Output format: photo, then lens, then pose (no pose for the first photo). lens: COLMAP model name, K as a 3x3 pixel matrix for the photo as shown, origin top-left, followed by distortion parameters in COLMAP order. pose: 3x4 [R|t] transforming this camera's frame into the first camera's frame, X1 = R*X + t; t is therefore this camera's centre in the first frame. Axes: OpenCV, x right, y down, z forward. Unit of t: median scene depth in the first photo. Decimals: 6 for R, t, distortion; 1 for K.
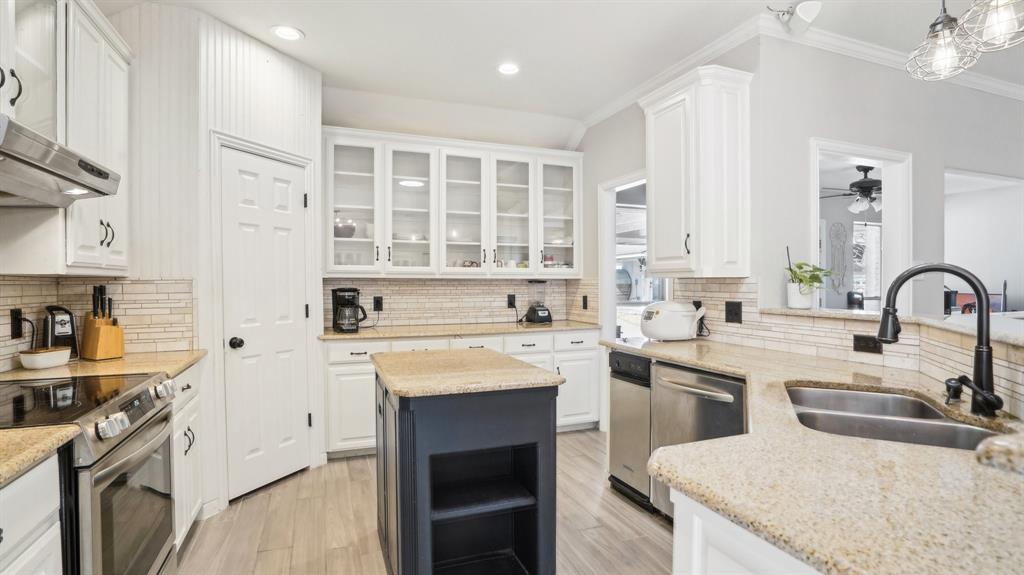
lens RADIAL K [[497.9, 0, 515.7], [0, 497.9, 286.2], [0, 0, 1]] dist [-0.042400, 0.015666]
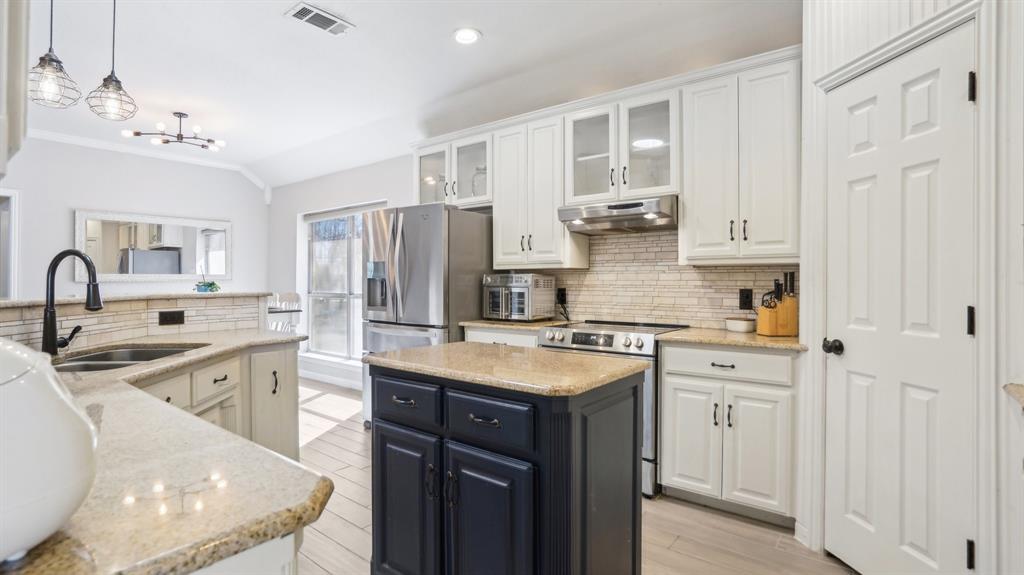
lens RADIAL K [[497.9, 0, 505.2], [0, 497.9, 277.6], [0, 0, 1]] dist [-0.042400, 0.015666]
pose [[-0.866973, -0.005372, -0.498326, 0.173692], [-0.004363, 0.999985, -0.003189, 0.011460], [0.498335, -0.000591, -0.866984, 1.057467]]
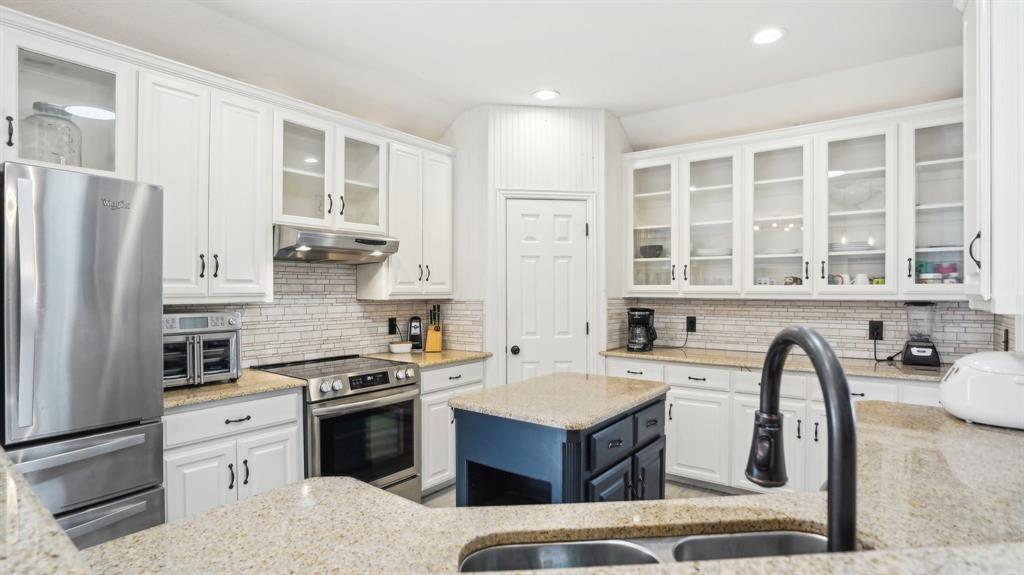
lens RADIAL K [[521.4, 0, 507.2], [0, 521.4, 290.8], [0, 0, 1]] dist [-0.032494, 0.000349]
pose [[0.522097, 0.001837, -0.852884, 0.440250], [-0.006497, 0.999977, -0.001823, -0.028056], [0.852862, 0.006493, 0.522097, 0.204403]]
